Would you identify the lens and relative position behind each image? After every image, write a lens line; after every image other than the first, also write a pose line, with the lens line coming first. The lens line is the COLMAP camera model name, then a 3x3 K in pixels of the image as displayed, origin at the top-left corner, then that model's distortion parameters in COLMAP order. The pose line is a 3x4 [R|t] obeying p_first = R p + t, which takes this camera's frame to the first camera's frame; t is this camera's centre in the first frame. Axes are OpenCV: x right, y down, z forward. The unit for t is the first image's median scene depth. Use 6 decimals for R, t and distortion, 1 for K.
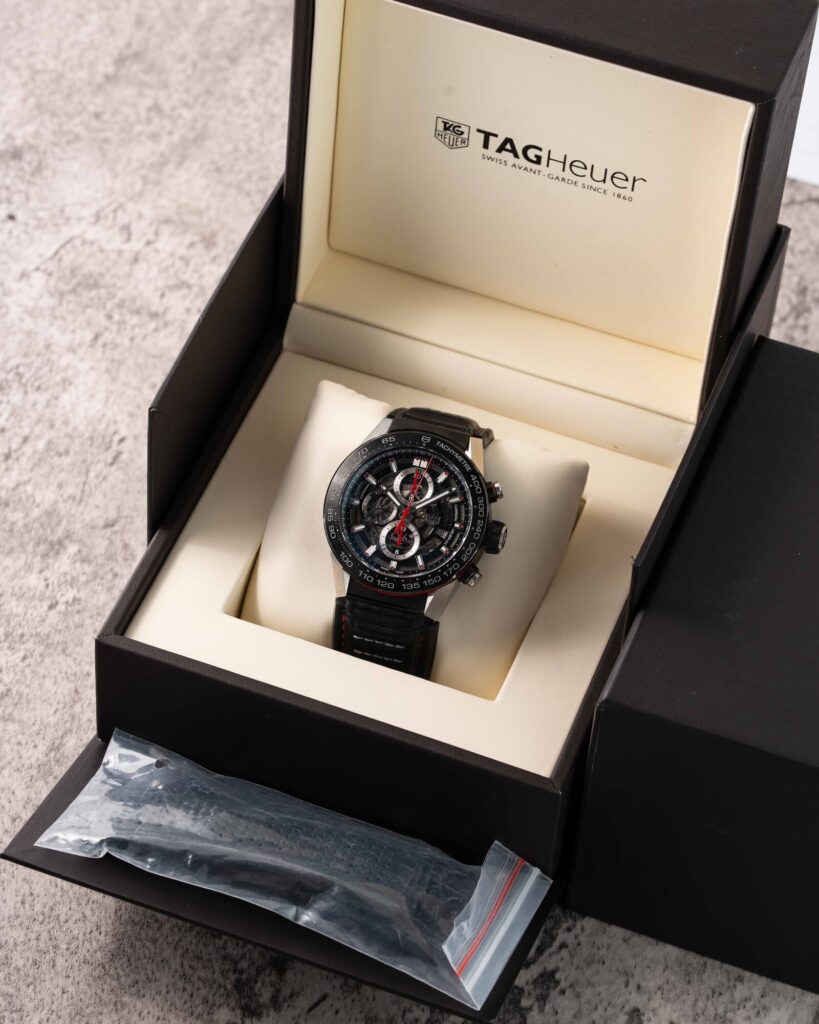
lens RADIAL K [[4309.4, 0, 409.5], [0, 4309.4, 512.0], [0, 0, 1]] dist [-0.044615, 2.145521]
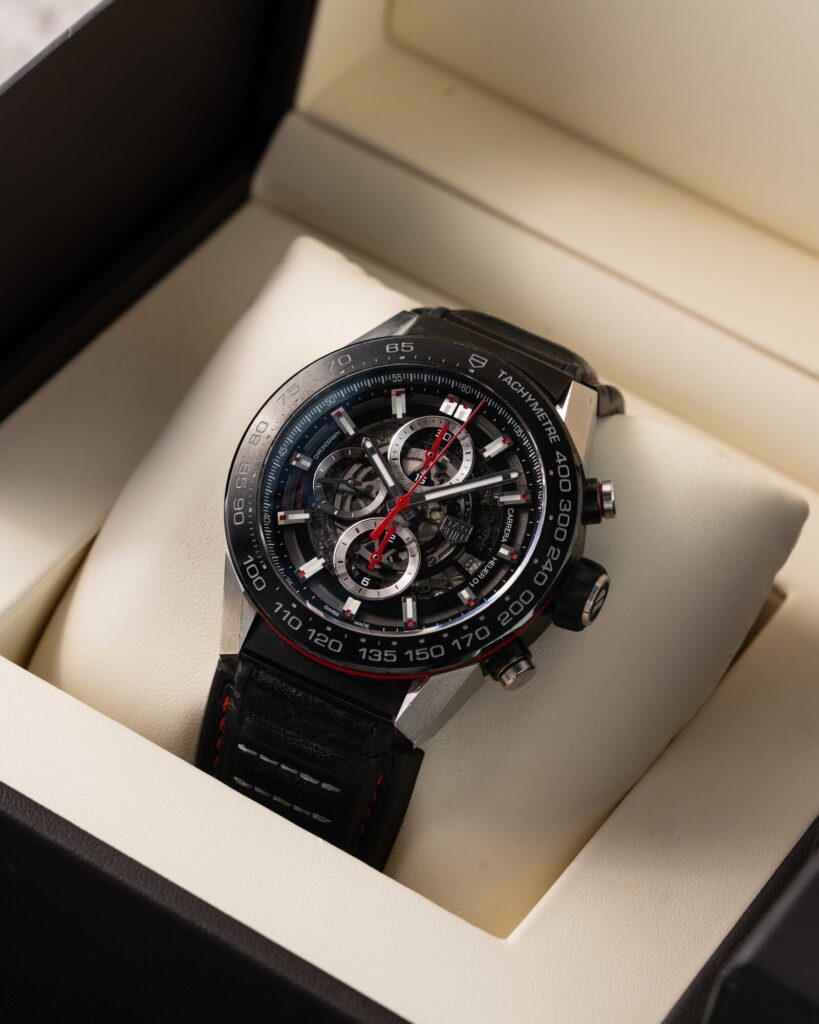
lens RADIAL K [[4309.4, 0, 409.5], [0, 4309.4, 512.0], [0, 0, 1]] dist [-0.044615, 2.145521]
pose [[0.977204, 0.202977, -0.062230, 0.028906], [-0.208896, 0.971588, -0.111265, 0.052378], [0.037878, 0.121728, 0.991840, 0.540249]]
